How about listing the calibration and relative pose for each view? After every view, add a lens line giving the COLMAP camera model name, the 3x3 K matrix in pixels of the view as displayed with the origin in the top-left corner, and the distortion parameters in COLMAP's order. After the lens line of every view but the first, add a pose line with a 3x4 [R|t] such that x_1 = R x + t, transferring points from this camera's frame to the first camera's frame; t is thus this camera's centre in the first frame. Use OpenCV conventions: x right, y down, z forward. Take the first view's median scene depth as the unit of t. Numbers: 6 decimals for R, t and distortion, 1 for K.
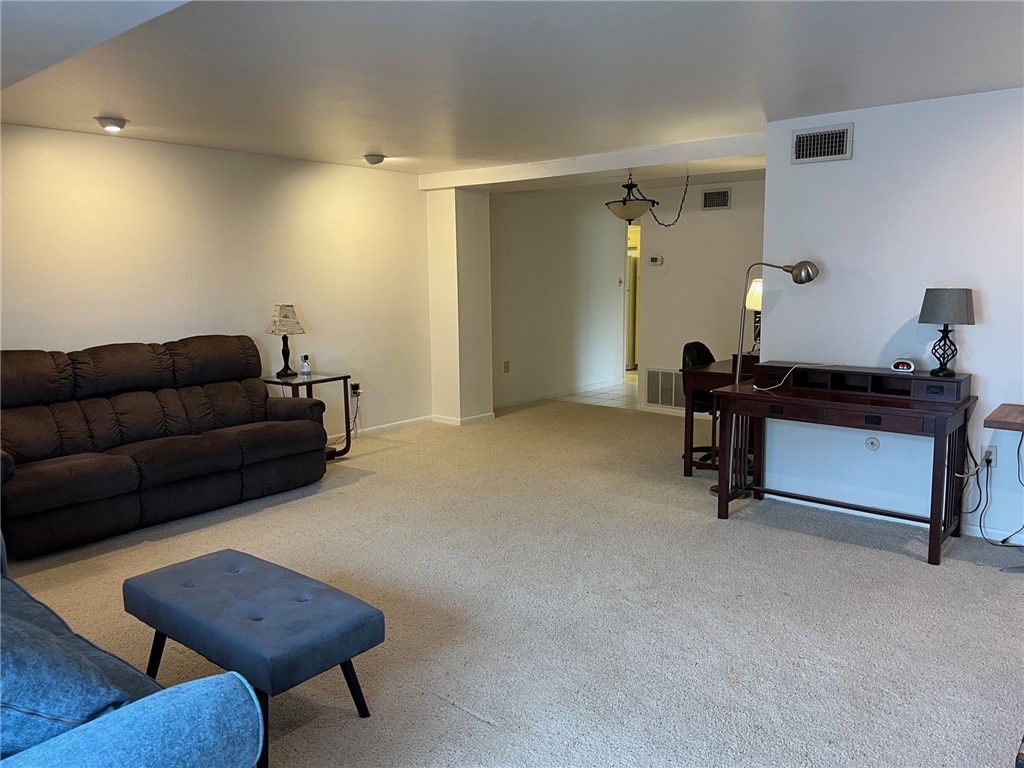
lens RADIAL K [[750.6, 0, 512.7], [0, 750.6, 411.2], [0, 0, 1]] dist [0.047266, -0.109100]
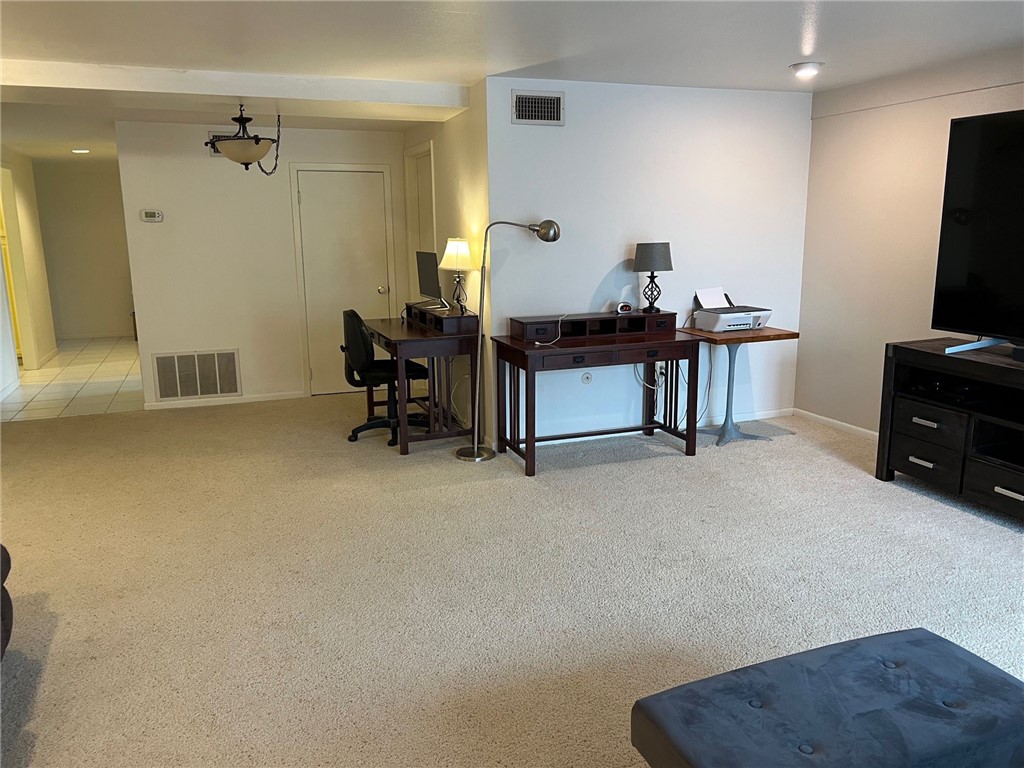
lens RADIAL K [[750.6, 0, 512.7], [0, 750.6, 411.2], [0, 0, 1]] dist [0.047266, -0.109100]
pose [[0.481037, -0.208381, 0.851576, -0.600490], [0.162927, 0.975669, 0.146713, -0.099292], [-0.861428, 0.068170, 0.503284, 0.525501]]
